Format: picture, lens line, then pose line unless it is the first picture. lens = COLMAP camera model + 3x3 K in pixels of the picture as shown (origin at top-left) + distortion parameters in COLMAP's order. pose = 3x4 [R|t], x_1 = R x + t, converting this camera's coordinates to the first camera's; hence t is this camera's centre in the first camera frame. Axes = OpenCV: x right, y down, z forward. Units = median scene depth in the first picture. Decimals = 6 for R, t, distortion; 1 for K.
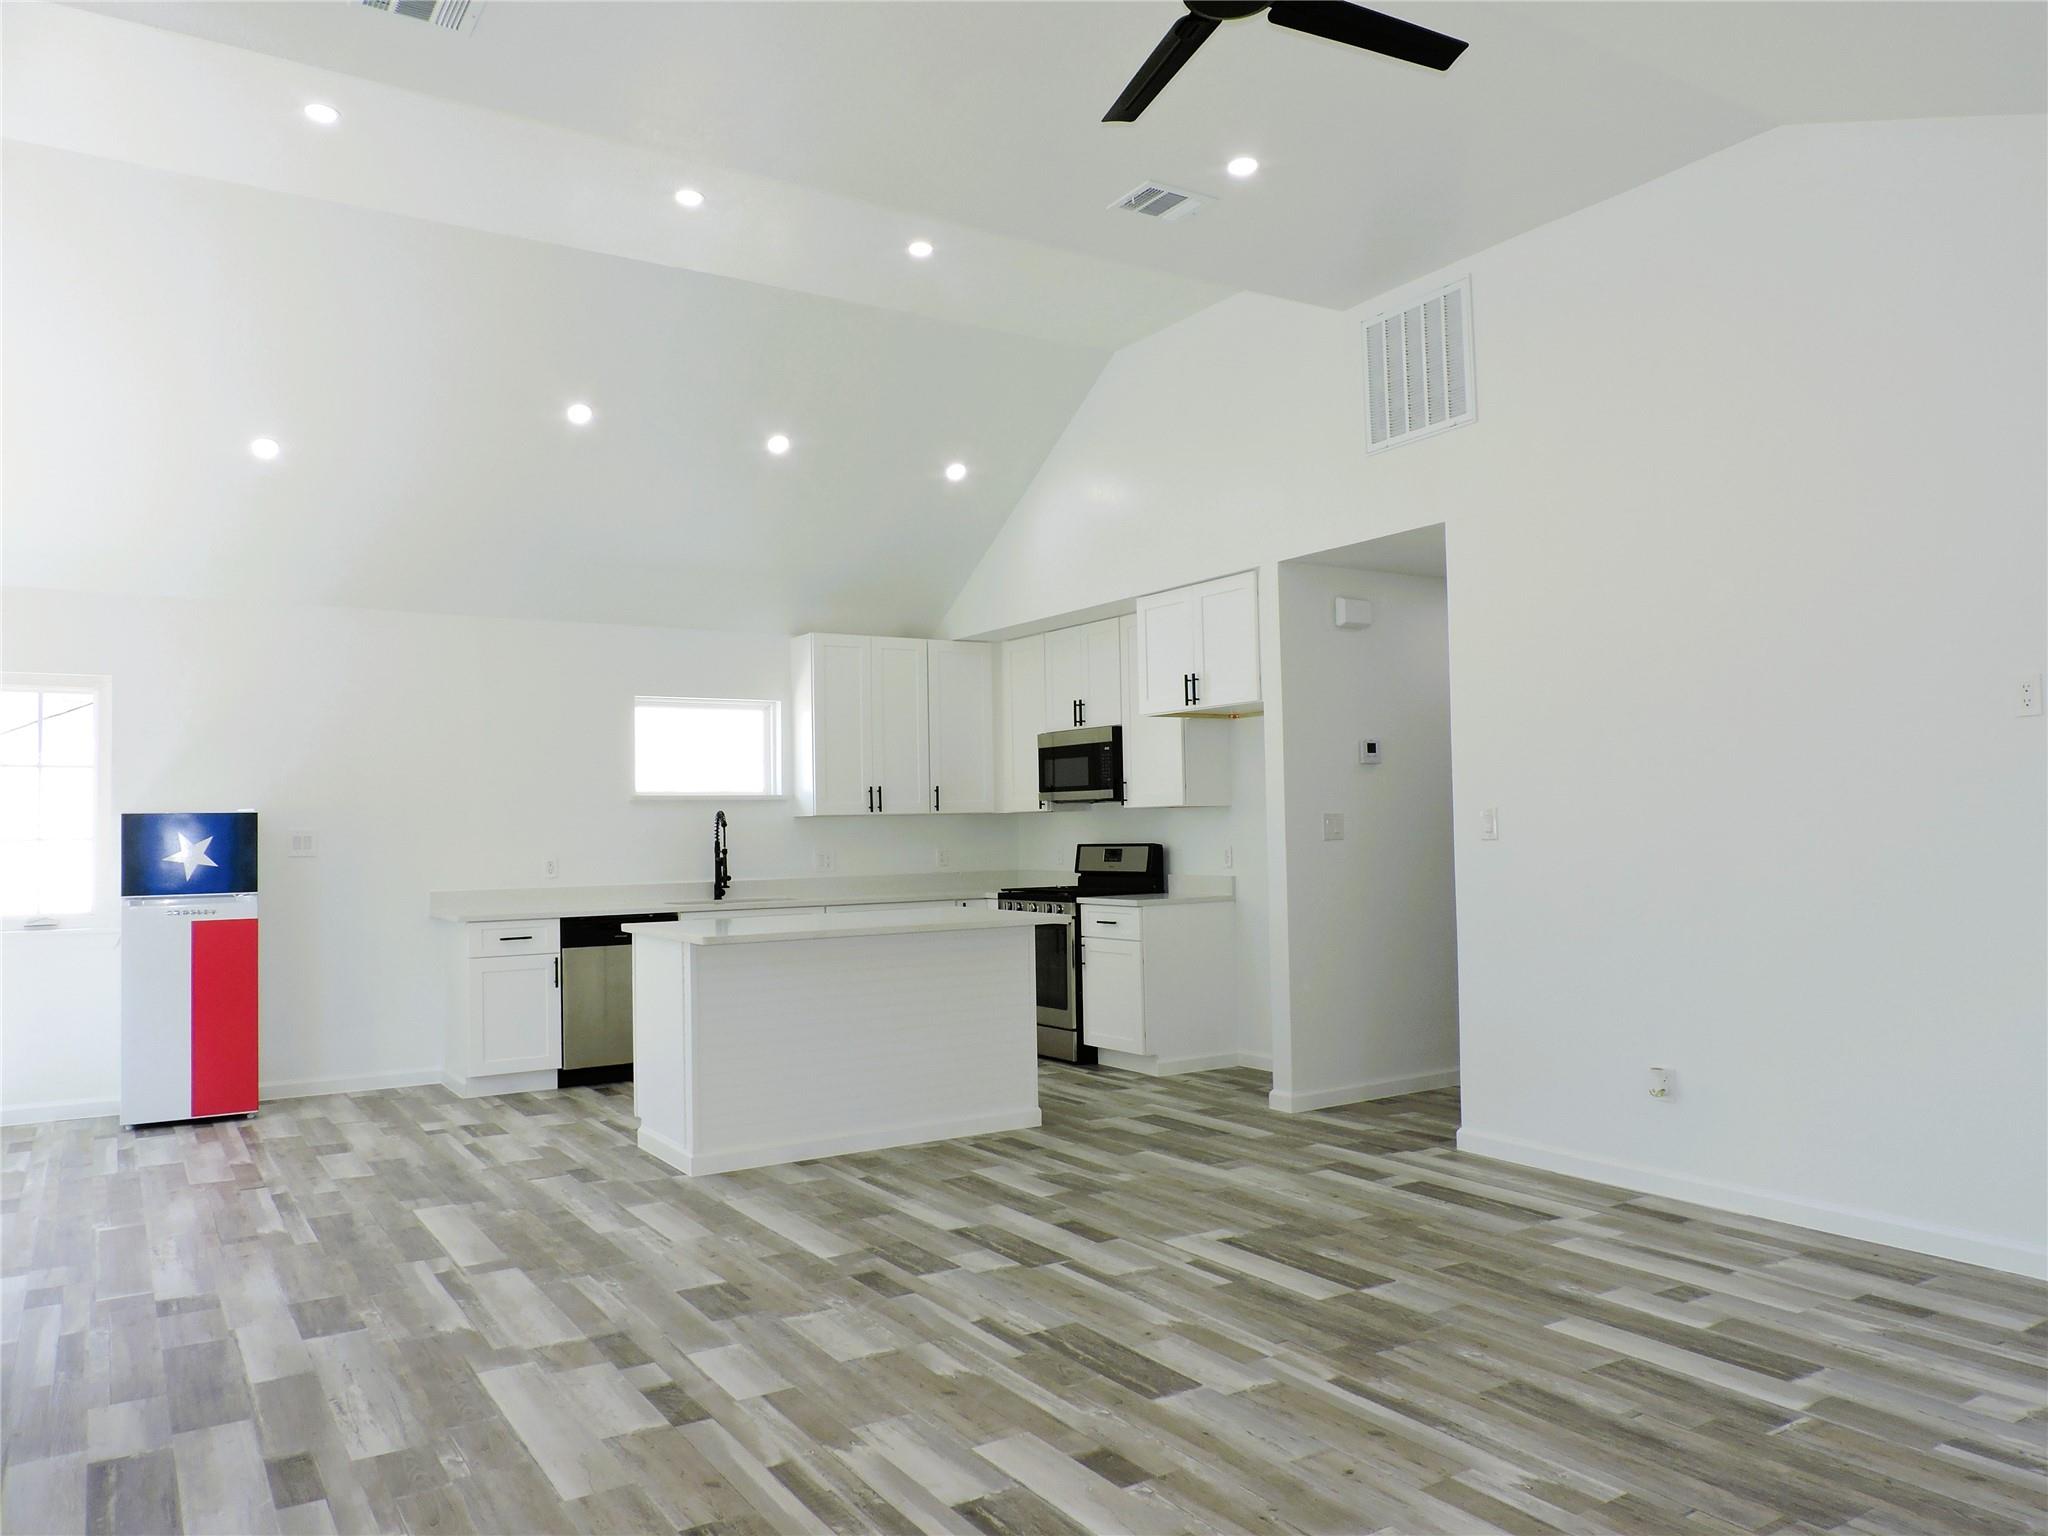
lens RADIAL K [[1451.9, 0, 1024.0], [0, 1451.9, 768.0], [0, 0, 1]] dist [-0.004012, 0.002111]
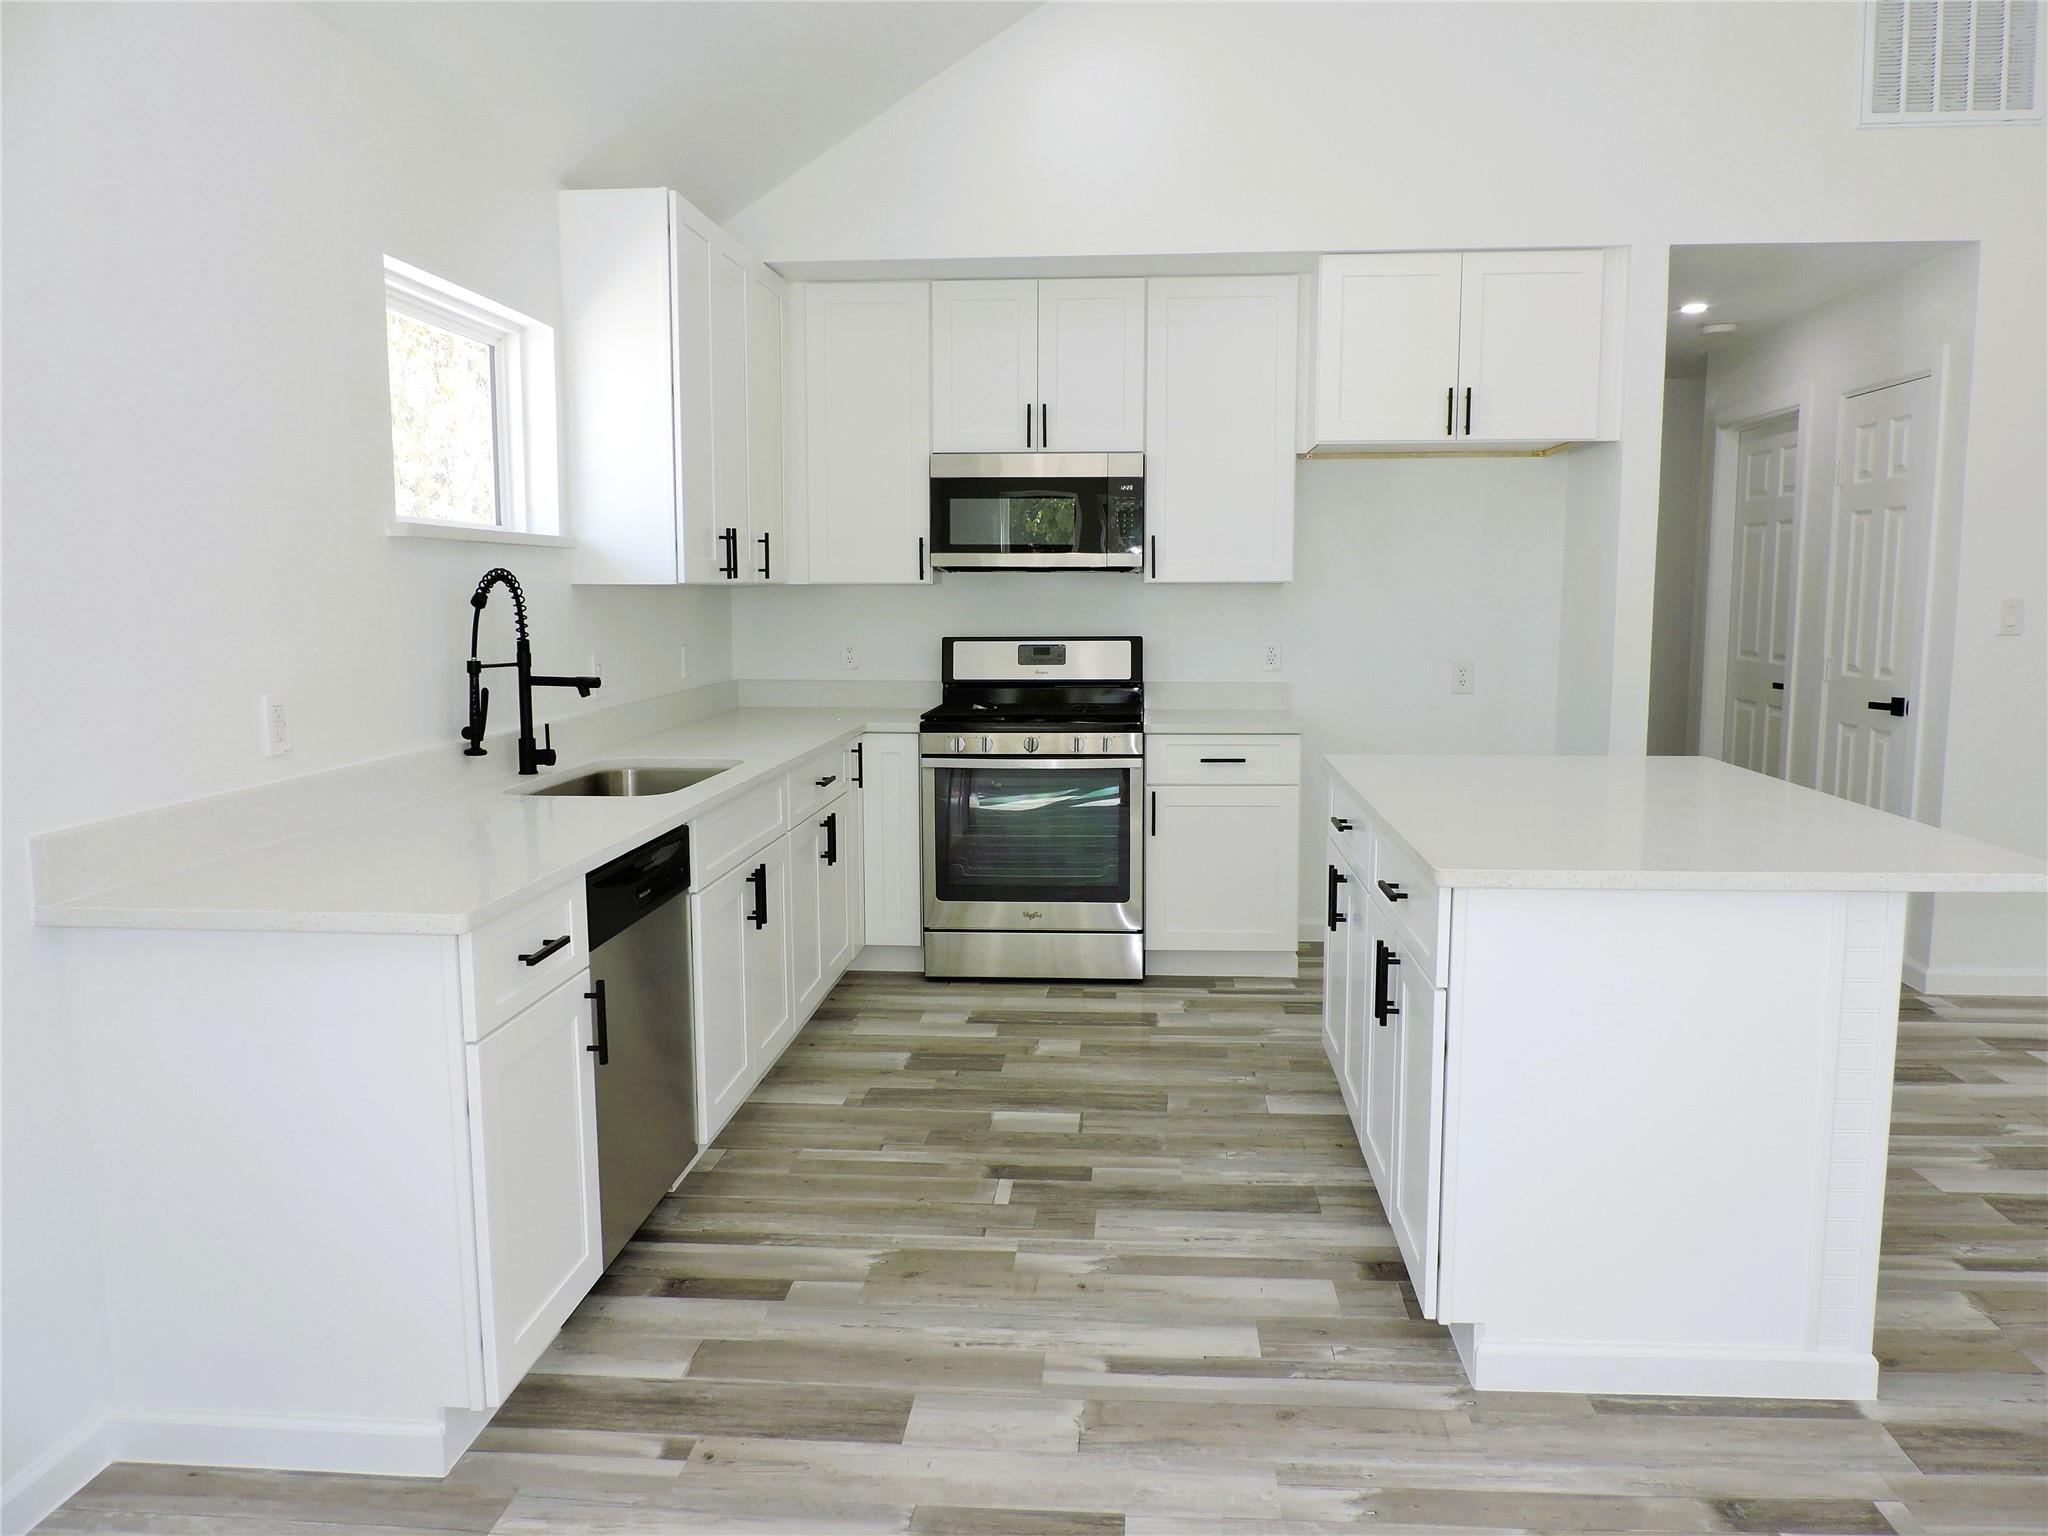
lens RADIAL K [[1458.8, 0, 1024.0], [0, 1458.8, 768.0], [0, 0, 1]] dist [-0.037048, 0.002949]
pose [[0.603464, -0.080729, 0.793293, -0.502080], [-0.039077, 0.990673, 0.130541, 0.028098], [-0.796432, -0.109776, 0.594680, 0.671985]]
